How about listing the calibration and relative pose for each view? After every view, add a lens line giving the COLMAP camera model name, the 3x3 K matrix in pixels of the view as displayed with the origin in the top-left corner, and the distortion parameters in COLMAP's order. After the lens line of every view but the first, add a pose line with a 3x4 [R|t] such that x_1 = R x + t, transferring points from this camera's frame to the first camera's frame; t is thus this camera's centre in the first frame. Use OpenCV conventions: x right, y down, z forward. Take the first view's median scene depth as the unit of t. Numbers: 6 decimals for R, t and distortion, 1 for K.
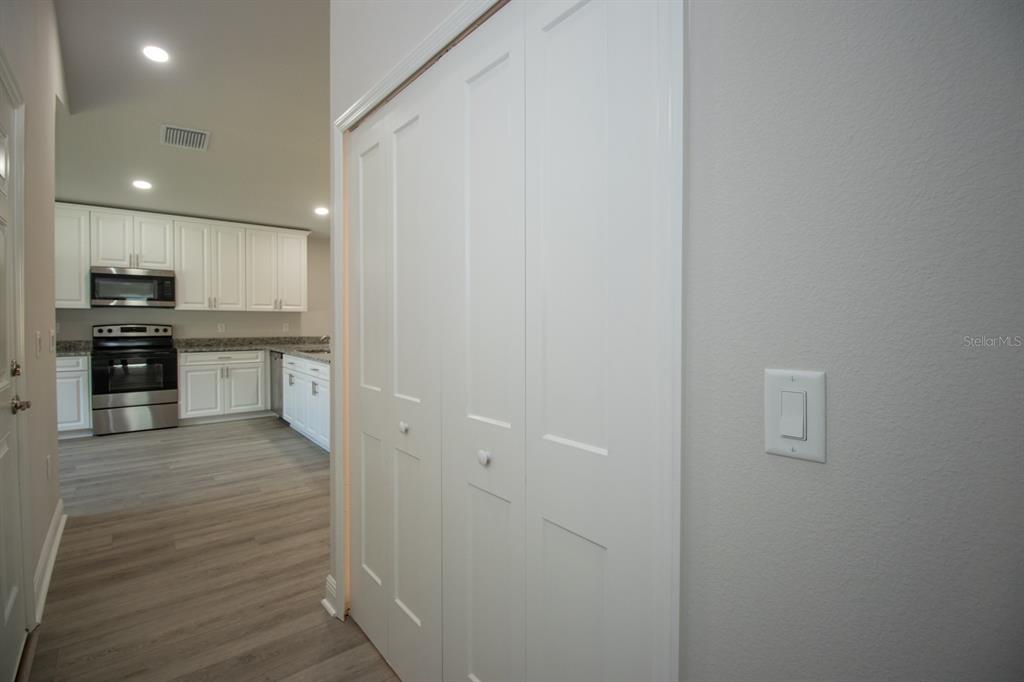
lens RADIAL K [[475.2, 0, 509.4], [0, 475.2, 331.0], [0, 0, 1]] dist [0.000134, -0.013443]
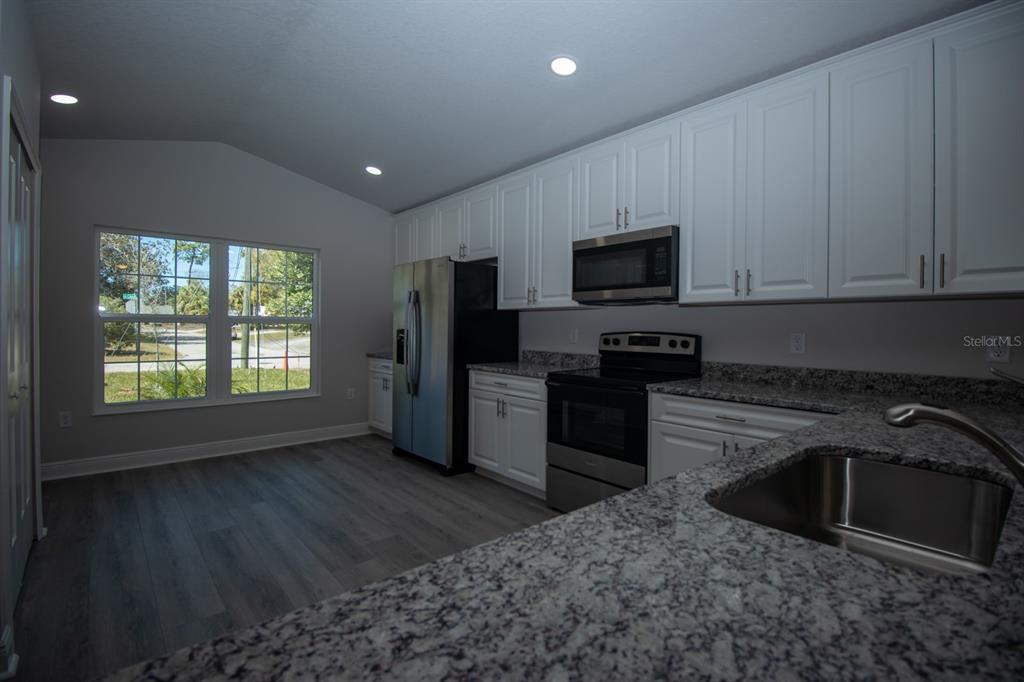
lens RADIAL K [[475.2, 0, 509.4], [0, 475.2, 331.0], [0, 0, 1]] dist [0.000134, -0.013443]
pose [[0.020034, 0.001886, -0.999798, -0.218258], [-0.031166, 0.999513, 0.001261, -0.011105], [0.999313, 0.031134, 0.020084, 0.833985]]
